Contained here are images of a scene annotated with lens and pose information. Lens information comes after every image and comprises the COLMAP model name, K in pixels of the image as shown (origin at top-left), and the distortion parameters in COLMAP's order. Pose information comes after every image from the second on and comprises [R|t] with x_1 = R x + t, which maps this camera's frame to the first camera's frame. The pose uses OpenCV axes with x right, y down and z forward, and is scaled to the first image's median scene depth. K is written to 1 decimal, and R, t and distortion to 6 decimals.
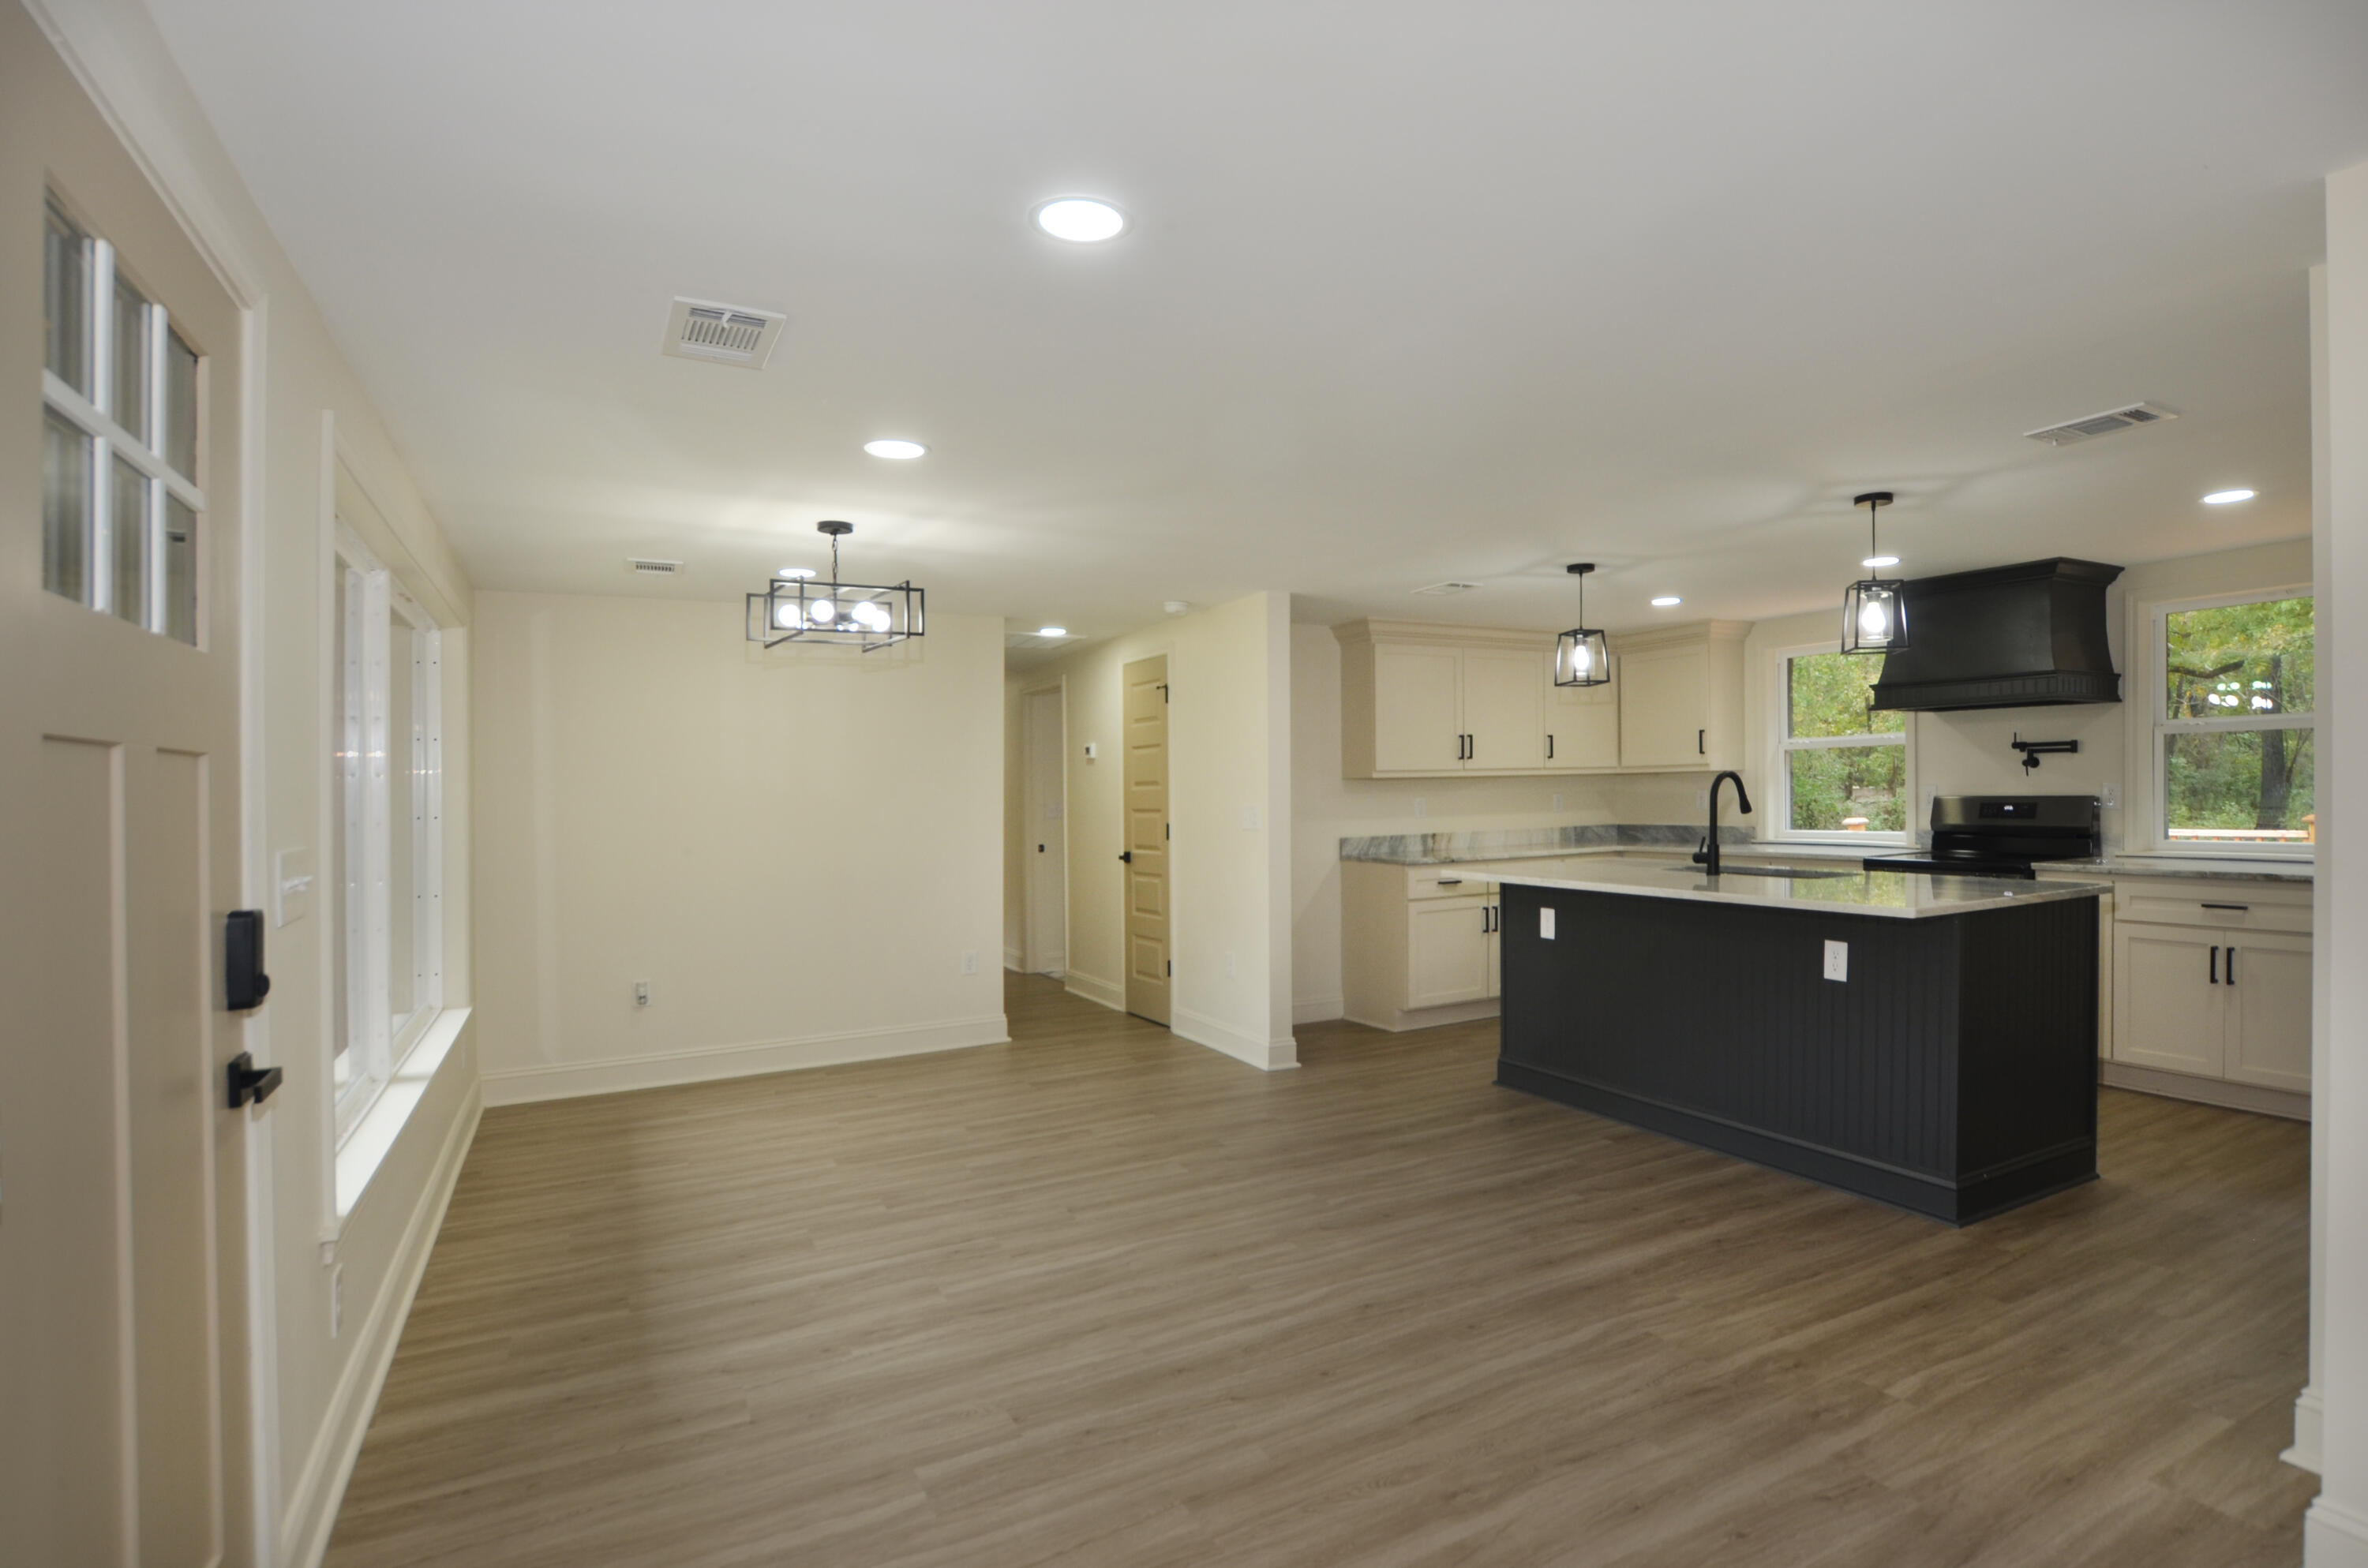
lens RADIAL K [[1092.9, 0, 1184.9], [0, 1092.9, 789.6], [0, 0, 1]] dist [-0.000292, -0.000023]
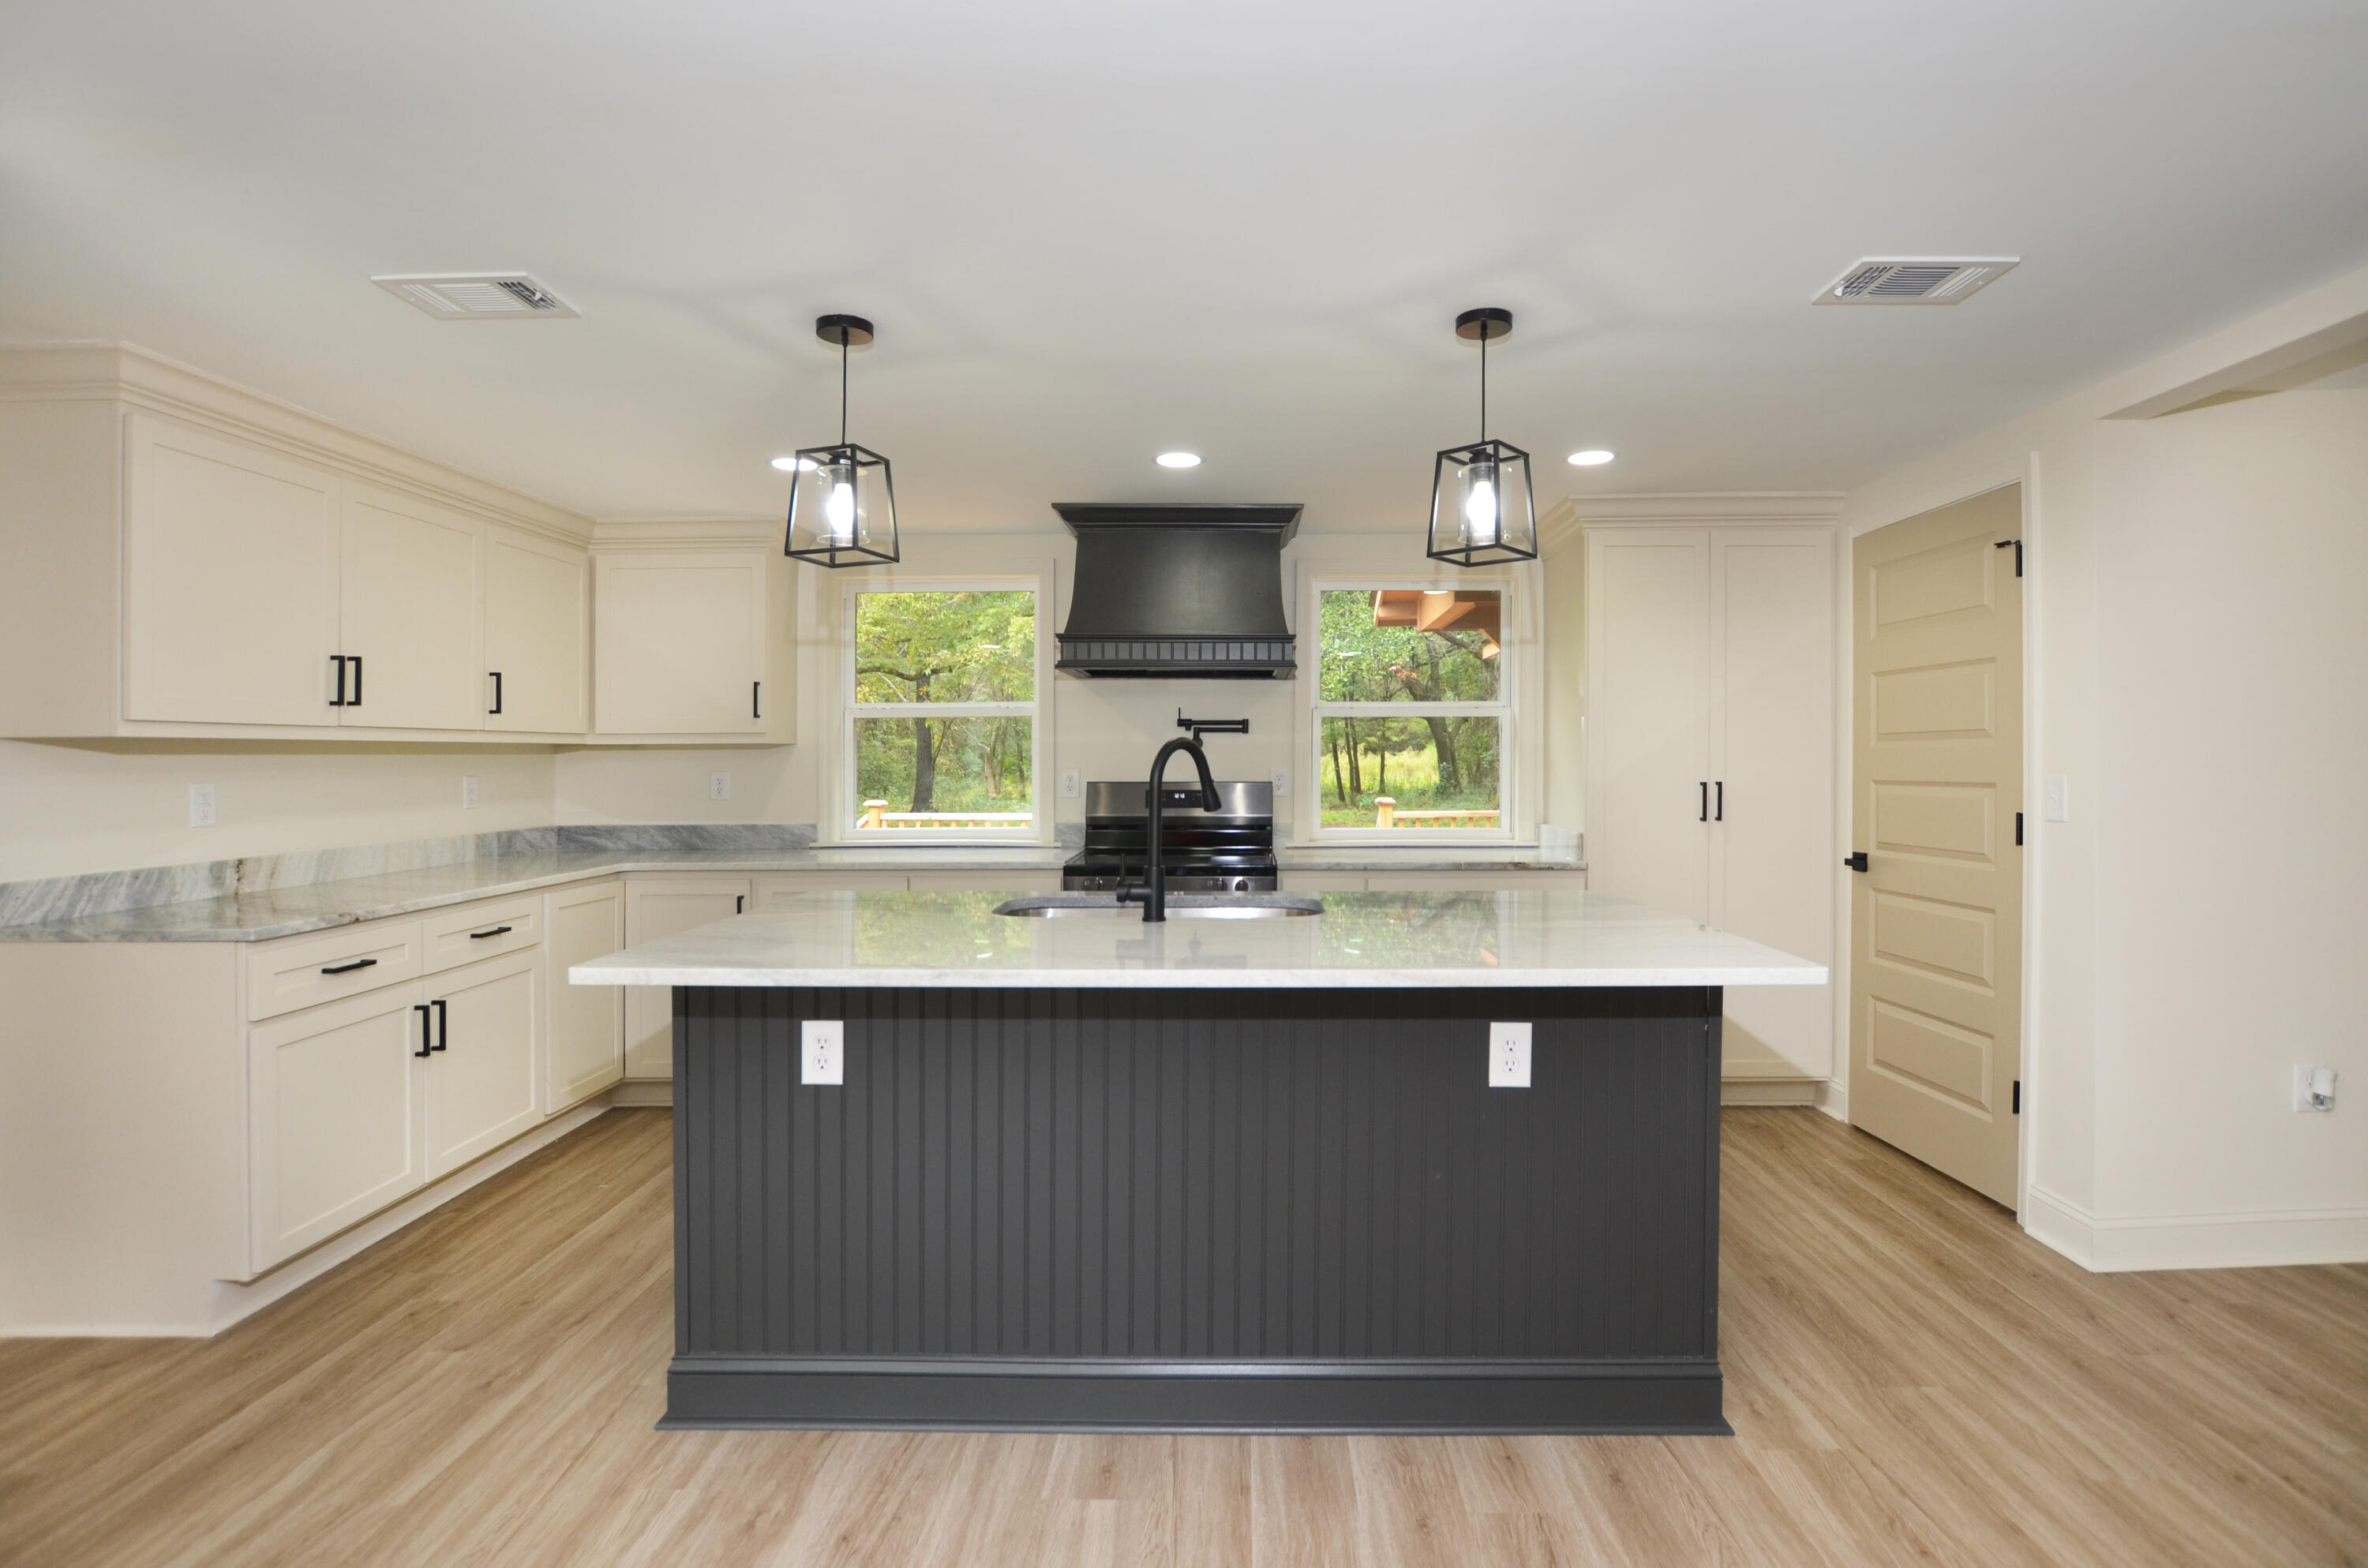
lens RADIAL K [[1135.0, 0, 1191.3], [0, 1135.0, 768.8], [0, 0, 1]] dist [-0.019846, 0.000592]
pose [[0.447892, 0.013132, 0.893991, -0.022360], [-0.005964, 0.999914, -0.011700, 0.004349], [-0.894068, -0.000091, 0.447932, 0.441147]]
